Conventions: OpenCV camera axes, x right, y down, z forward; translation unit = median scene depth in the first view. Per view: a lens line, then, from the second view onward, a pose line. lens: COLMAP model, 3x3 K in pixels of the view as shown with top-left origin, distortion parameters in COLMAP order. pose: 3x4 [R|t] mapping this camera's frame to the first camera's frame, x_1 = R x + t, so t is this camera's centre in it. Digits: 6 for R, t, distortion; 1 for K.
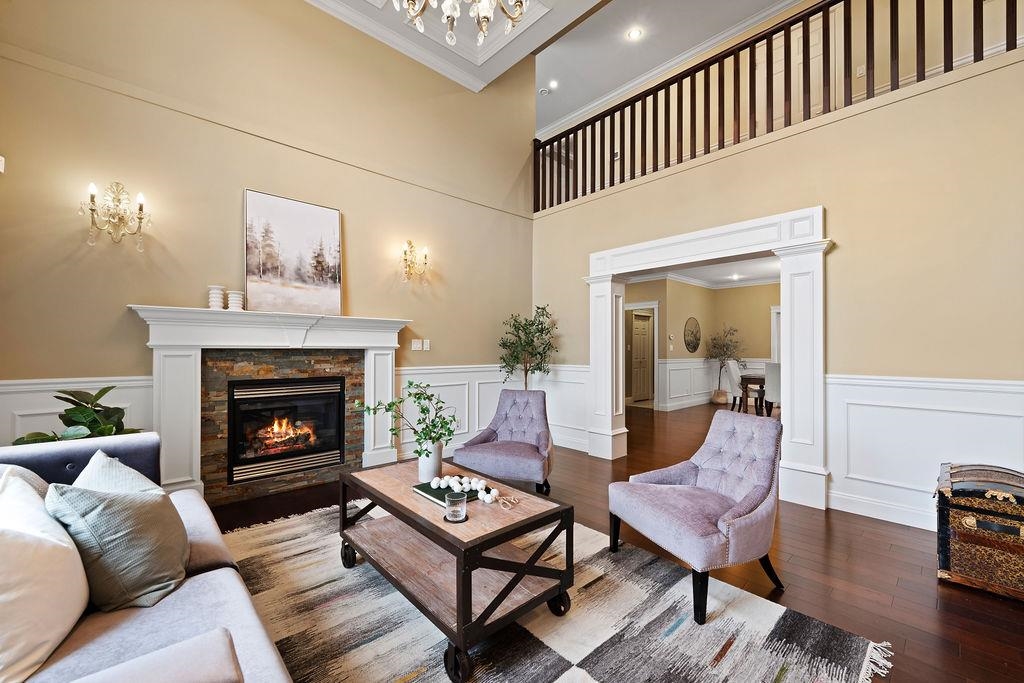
lens RADIAL K [[404.2, 0, 507.9], [0, 404.2, 351.7], [0, 0, 1]] dist [-0.000834, -0.000101]
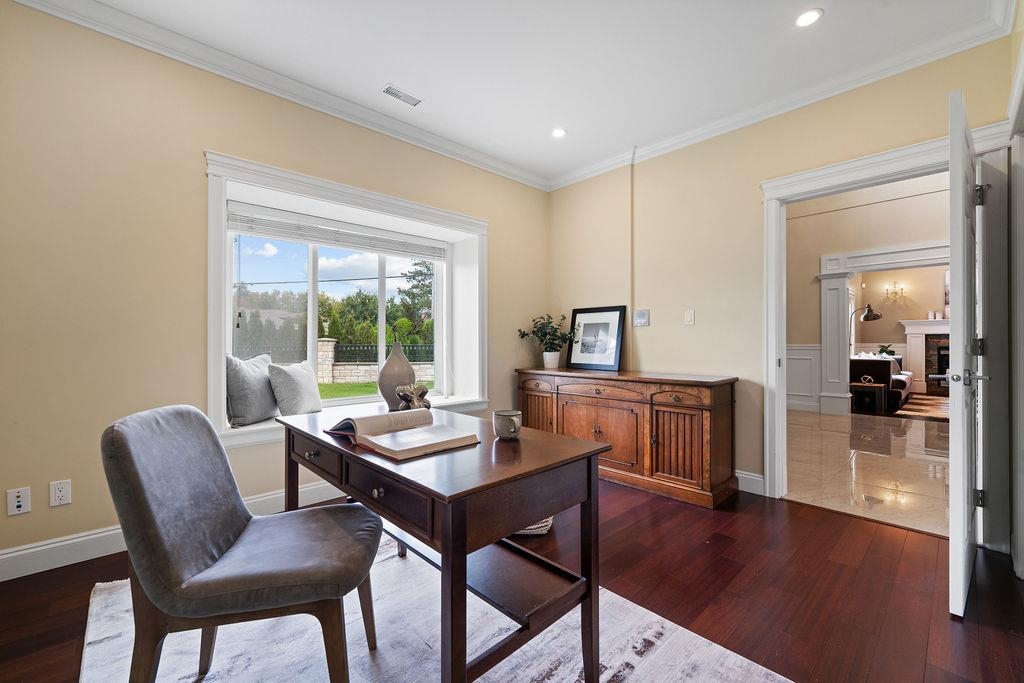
lens RADIAL K [[417.0, 0, 512.0], [0, 417.0, 341.5], [0, 0, 1]] dist [0.001515, 0.000092]
pose [[0.016268, 0.004711, -0.999857, 1.744066], [0.012315, 0.999912, 0.004912, -0.006122], [0.999792, -0.012393, 0.016208, -1.589156]]
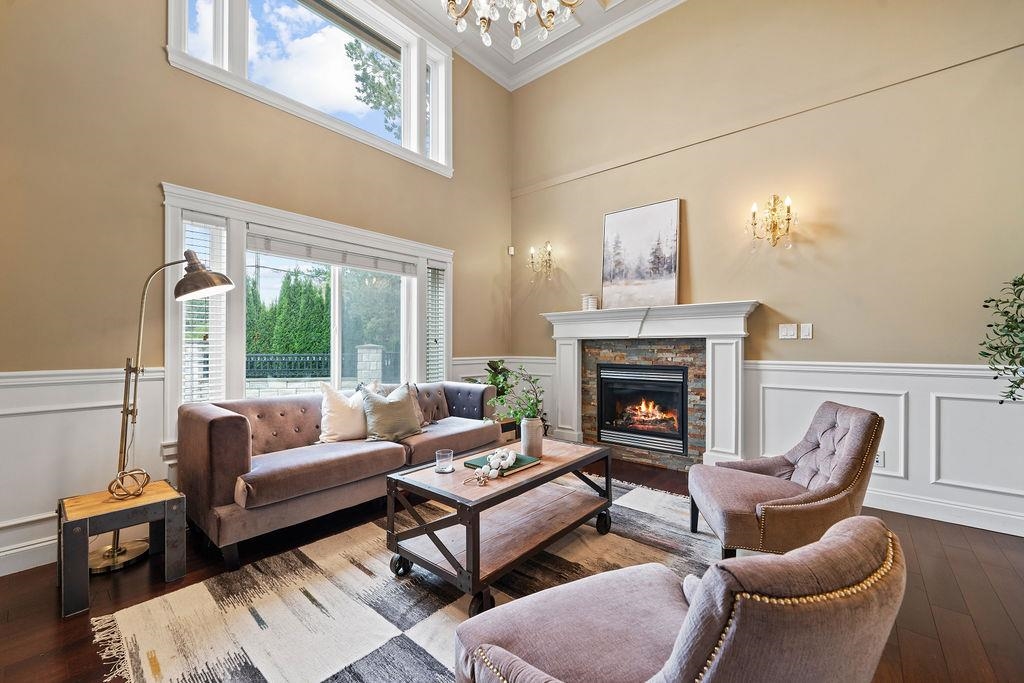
lens RADIAL K [[417.0, 0, 512.0], [0, 417.0, 341.5], [0, 0, 1]] dist [0.001515, 0.000092]
pose [[0.131054, -0.002592, -0.991372, 0.577339], [0.006142, 0.999980, -0.001803, 0.000404], [0.991356, -0.005853, 0.131067, 0.492762]]
